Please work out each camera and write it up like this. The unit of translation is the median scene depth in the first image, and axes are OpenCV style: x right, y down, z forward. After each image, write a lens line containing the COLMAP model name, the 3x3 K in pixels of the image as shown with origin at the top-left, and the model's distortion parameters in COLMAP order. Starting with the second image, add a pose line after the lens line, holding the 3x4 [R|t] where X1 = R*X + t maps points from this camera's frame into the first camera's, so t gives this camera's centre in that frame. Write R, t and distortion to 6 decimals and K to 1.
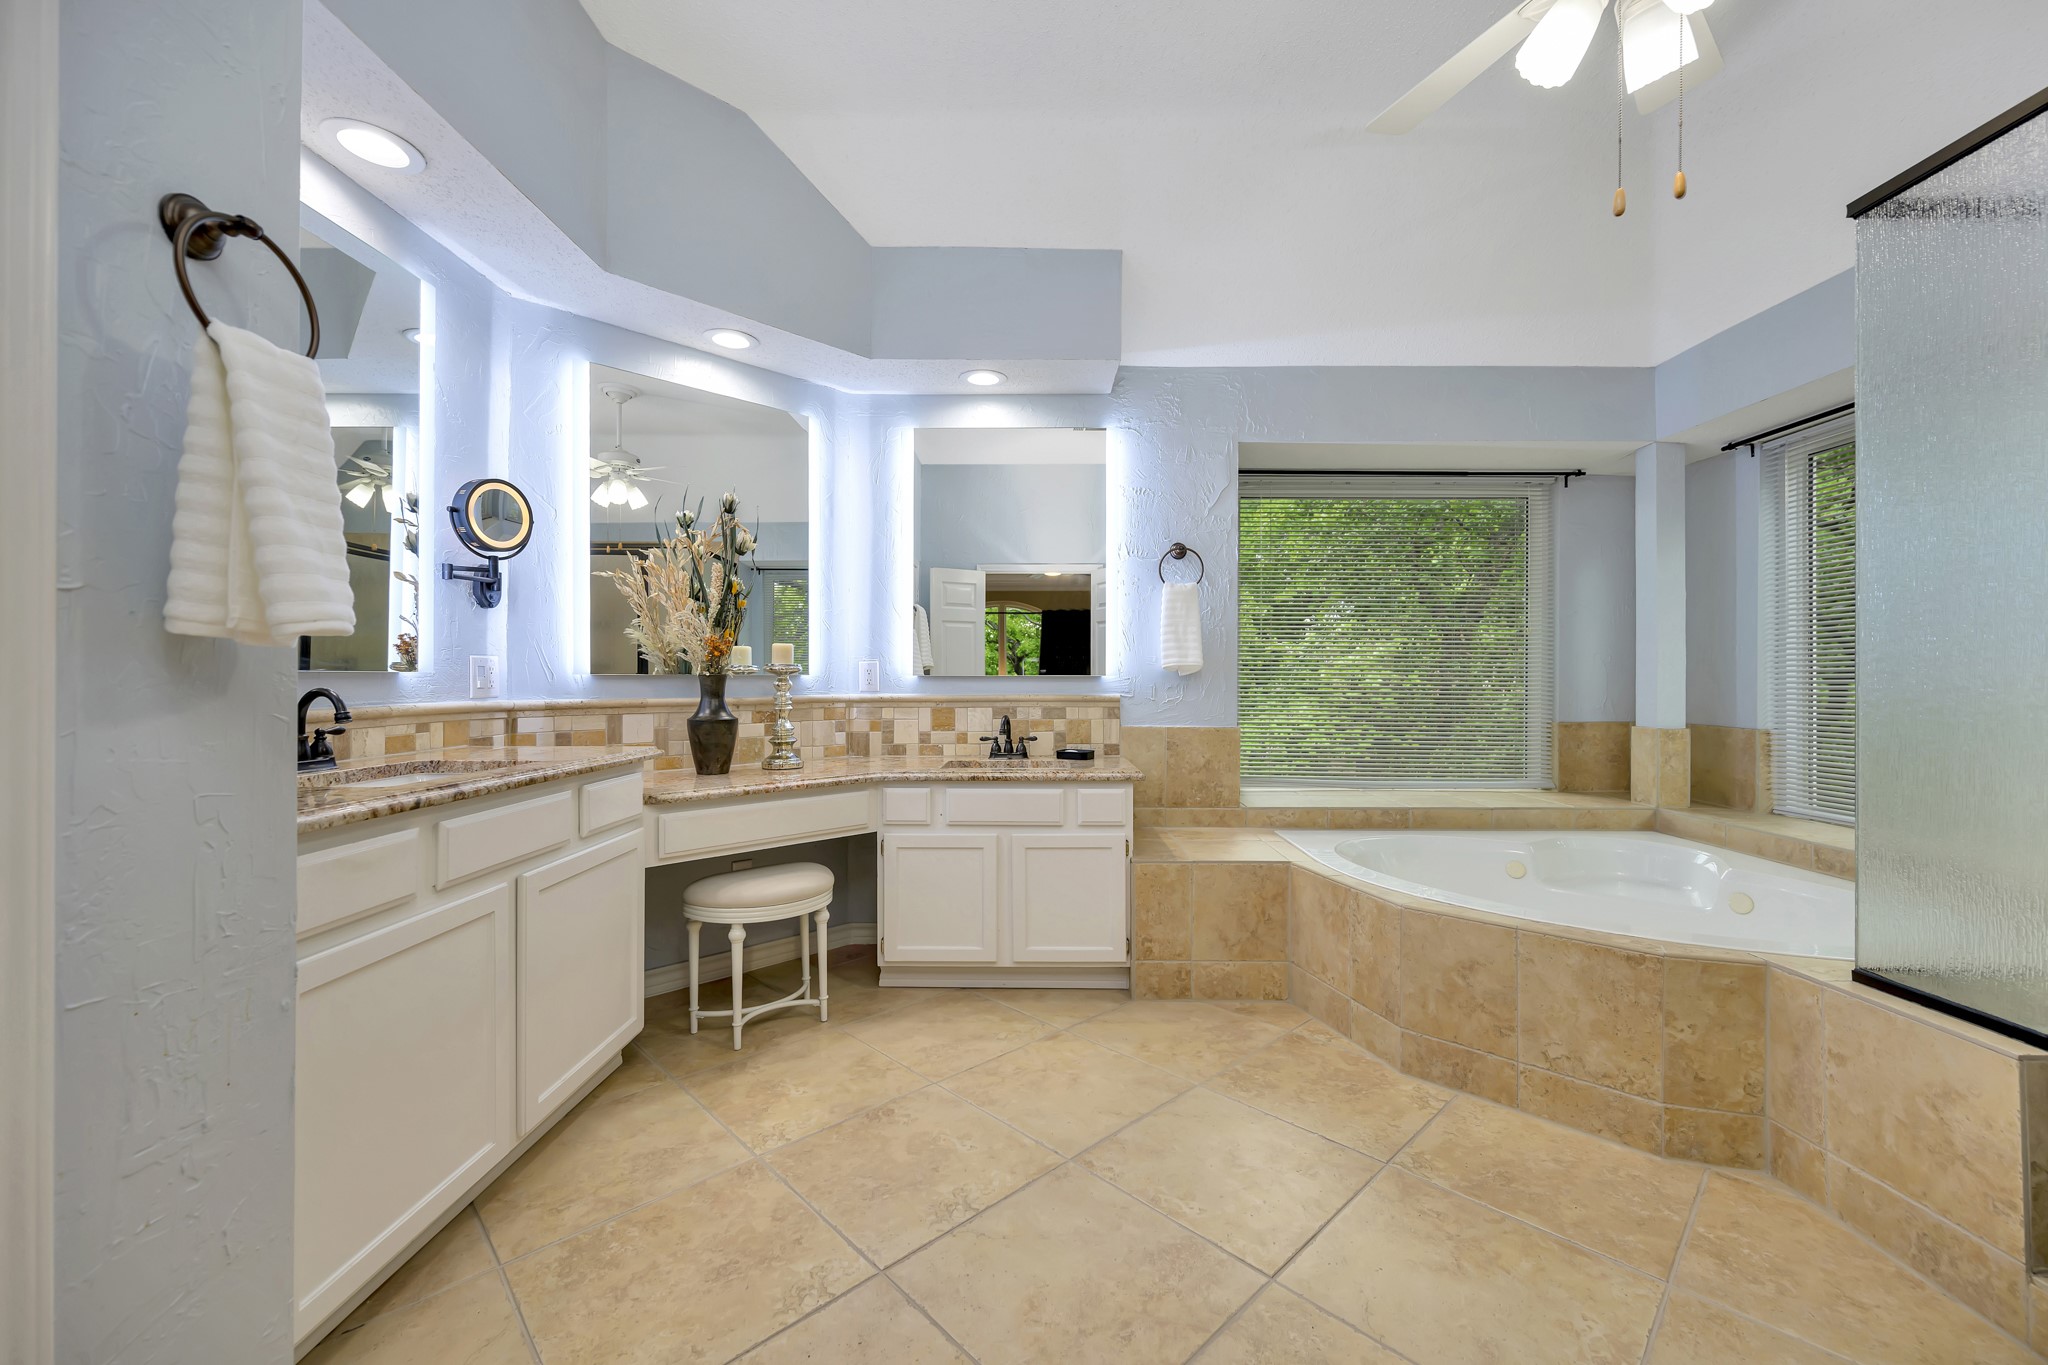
lens RADIAL K [[823.3, 0, 1041.4], [0, 823.3, 670.4], [0, 0, 1]] dist [-0.000790, 0.000312]
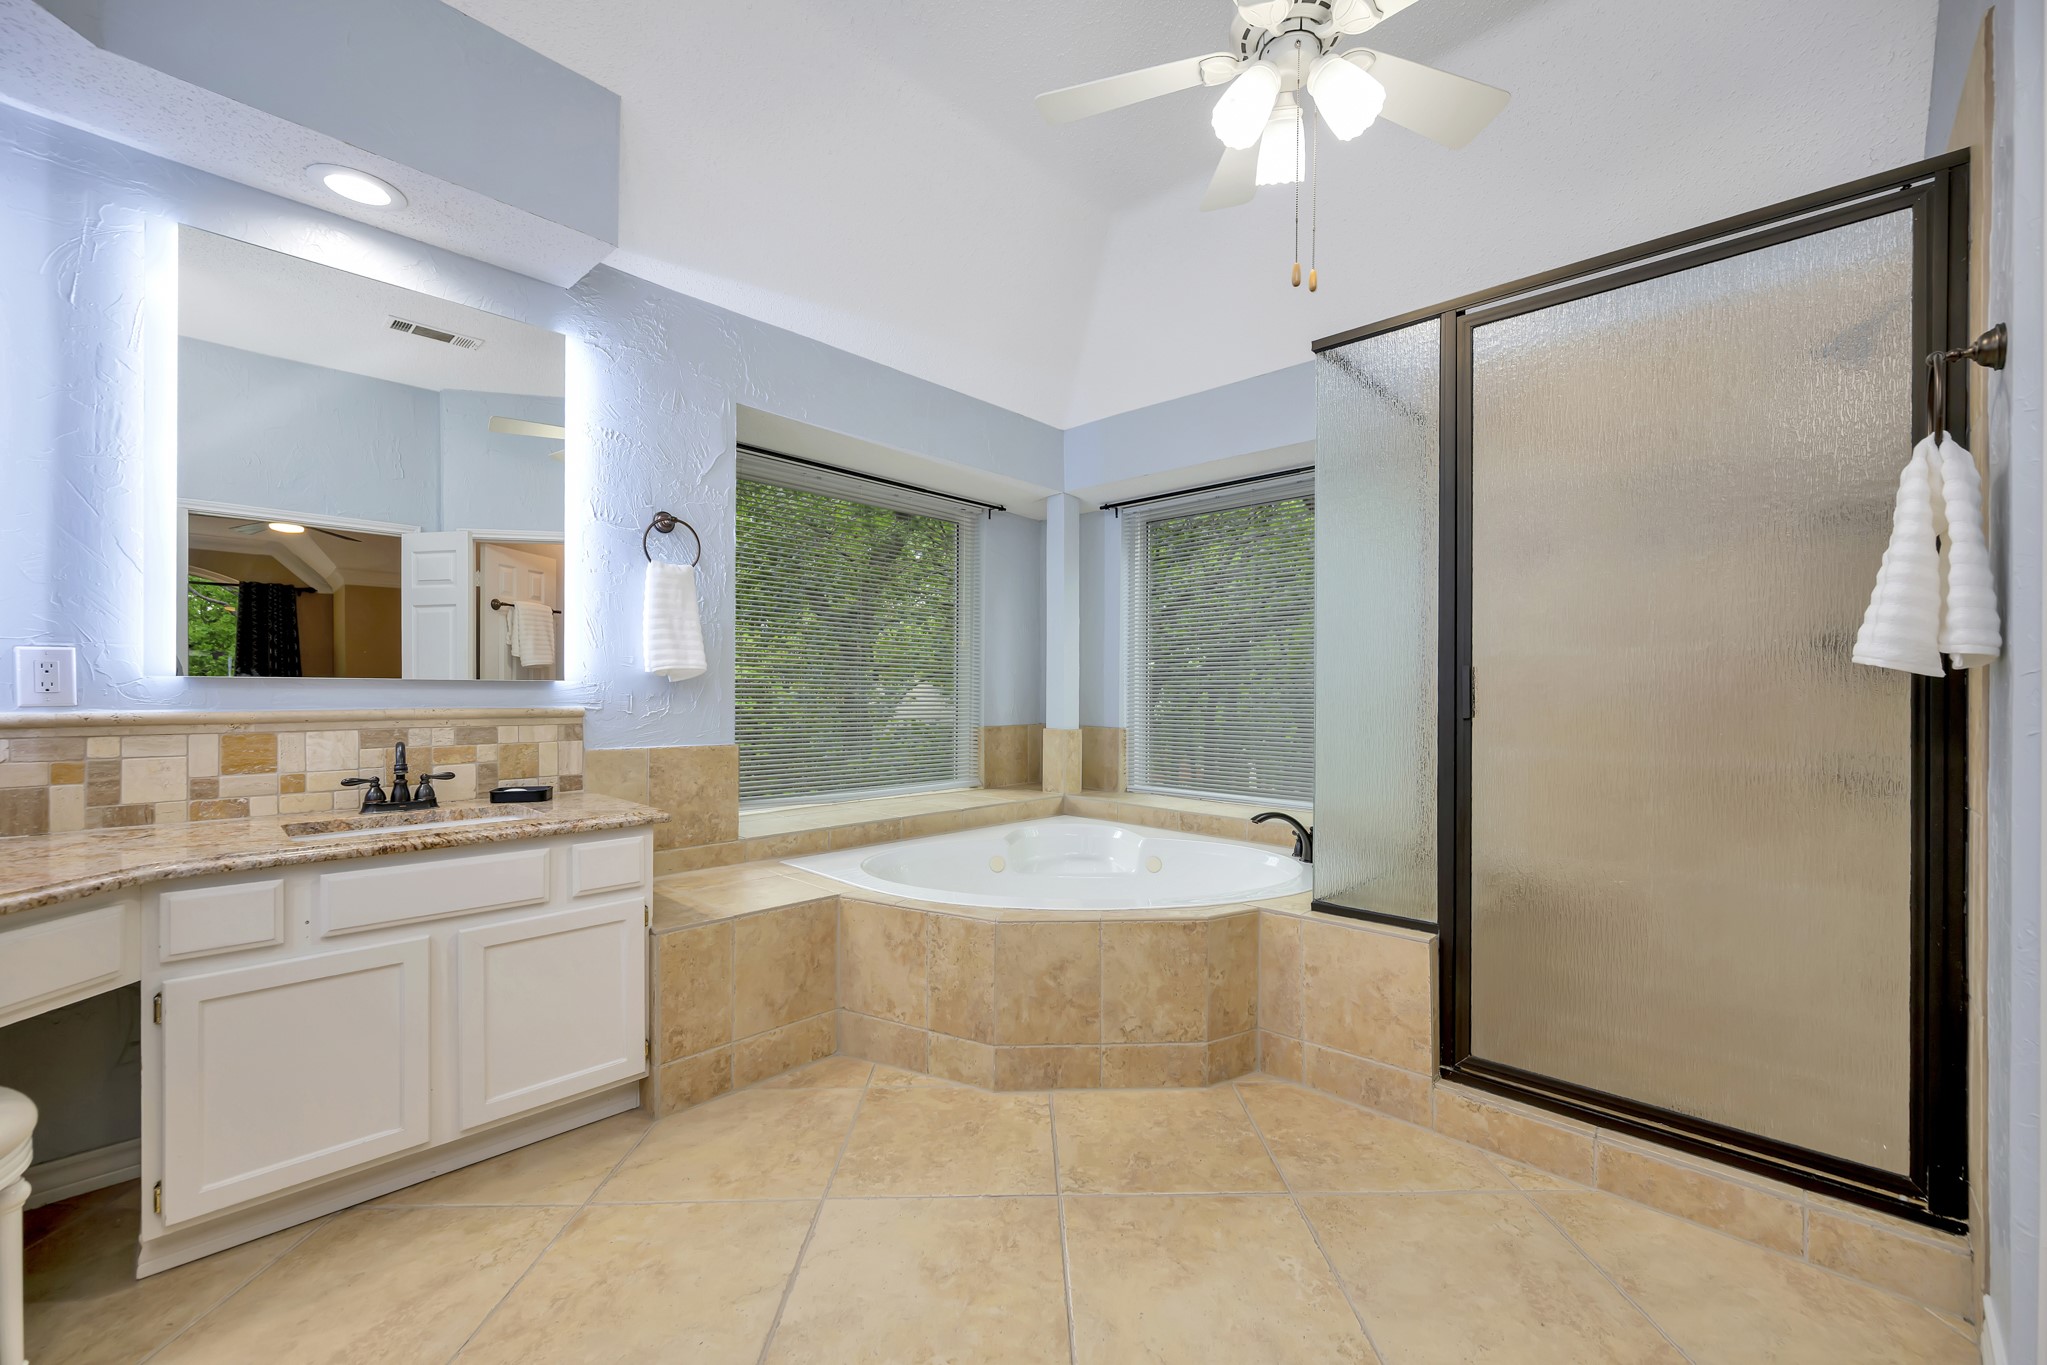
lens RADIAL K [[822.9, 0, 1047.7], [0, 822.9, 686.9], [0, 0, 1]] dist [-0.000790, 0.000312]
pose [[0.677325, 0.006329, 0.735656, -0.196585], [-0.014591, 0.999882, 0.004832, 0.002536], [-0.735539, -0.014007, 0.677338, 0.244734]]
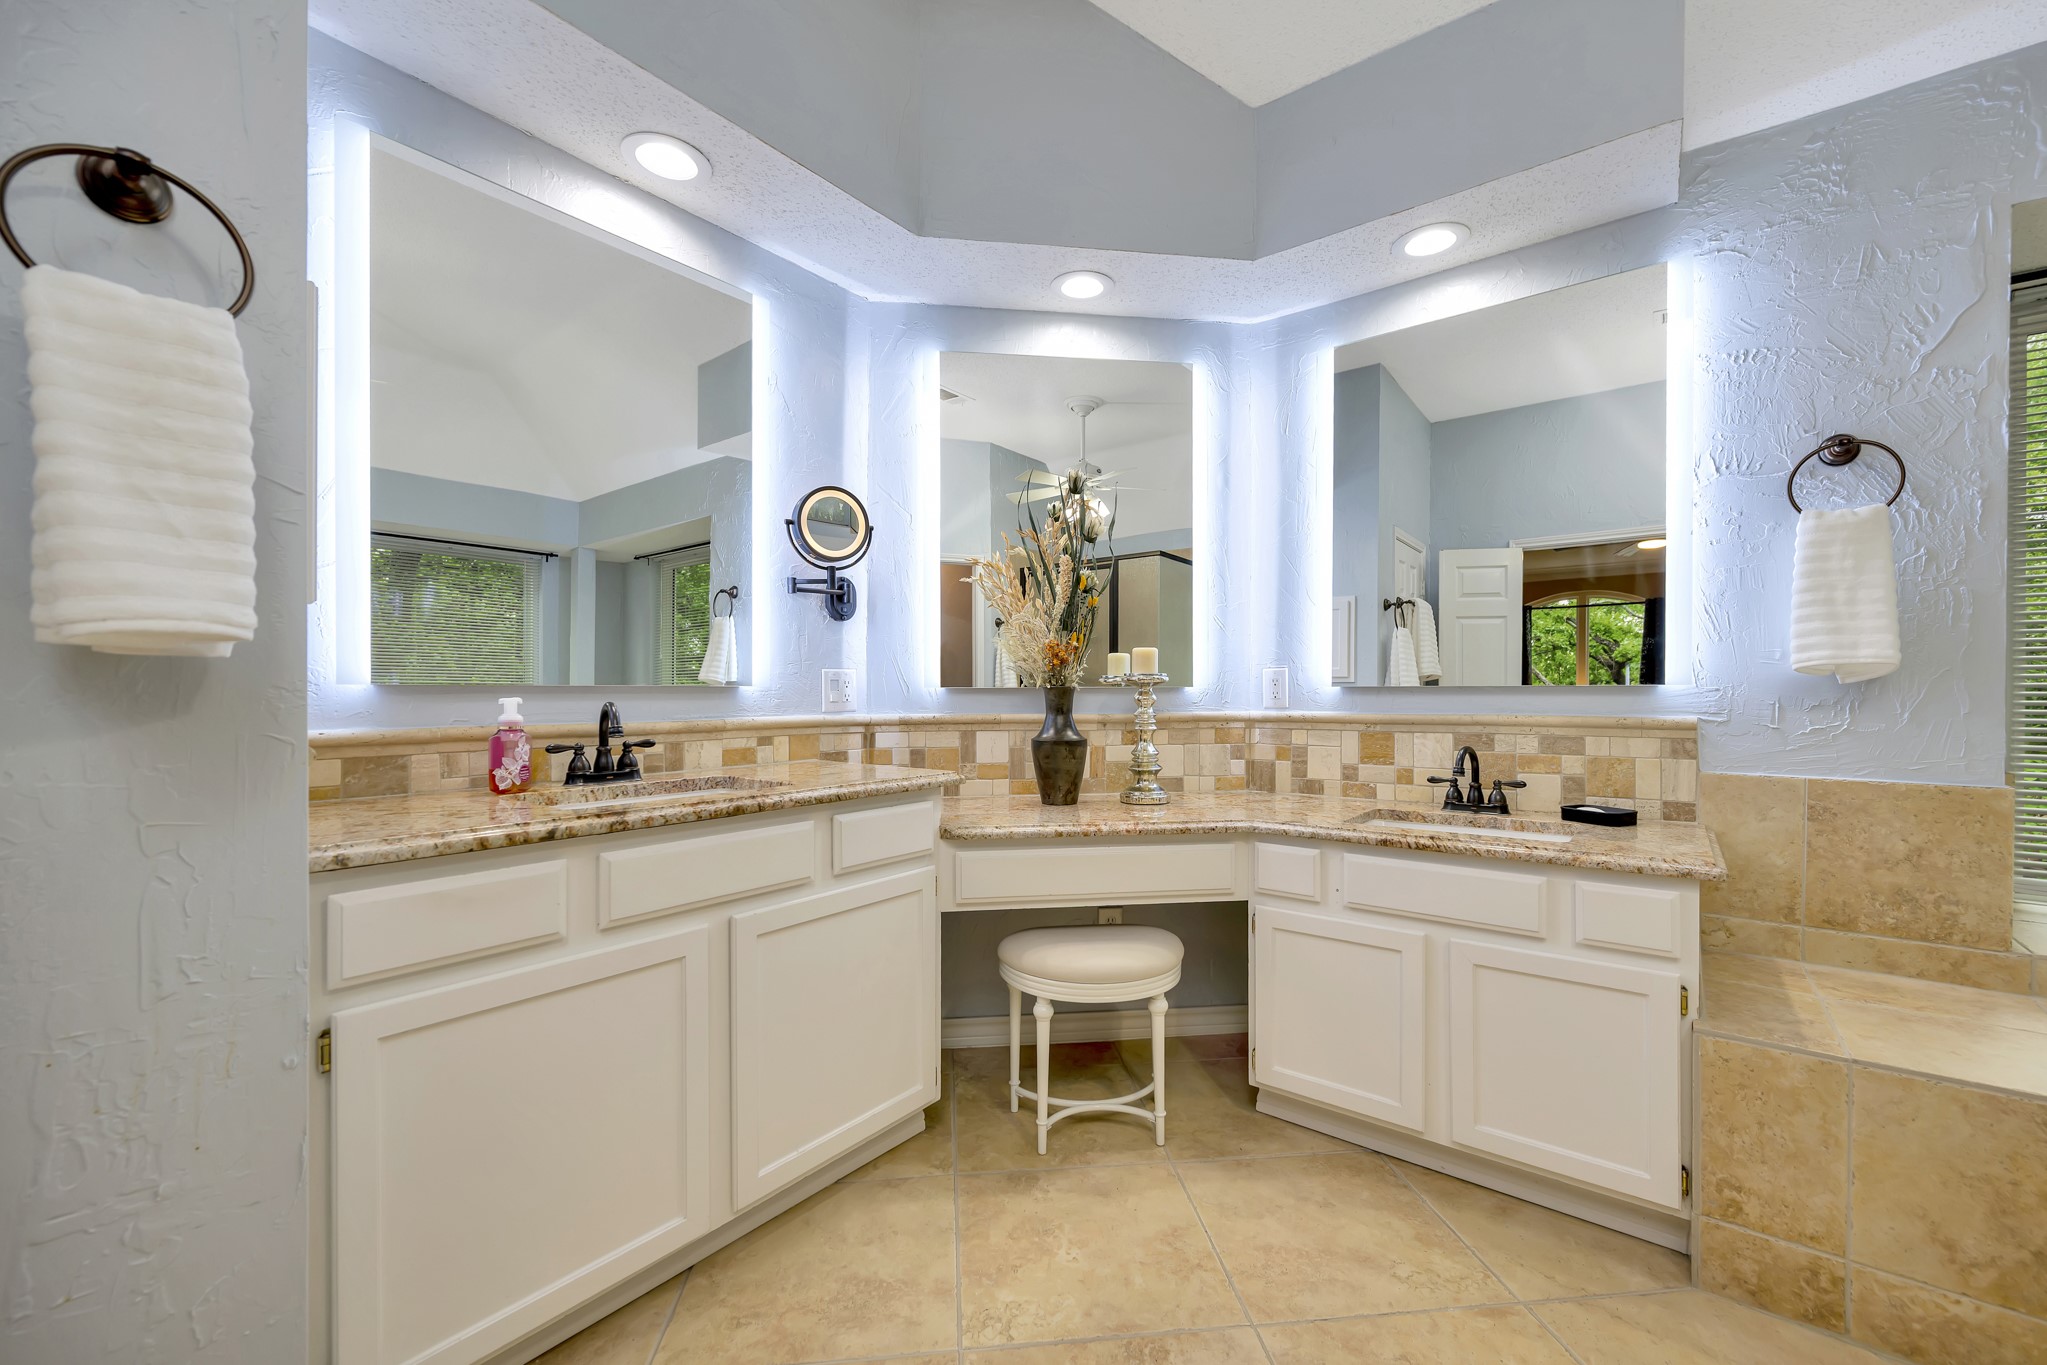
lens RADIAL K [[822.9, 0, 1036.1], [0, 822.9, 692.3], [0, 0, 1]] dist [-0.000790, 0.000312]
pose [[0.788258, -0.001620, -0.615343, 0.102458], [0.009176, 0.999916, 0.009122, 0.002706], [0.615276, -0.012837, 0.788207, 0.314155]]
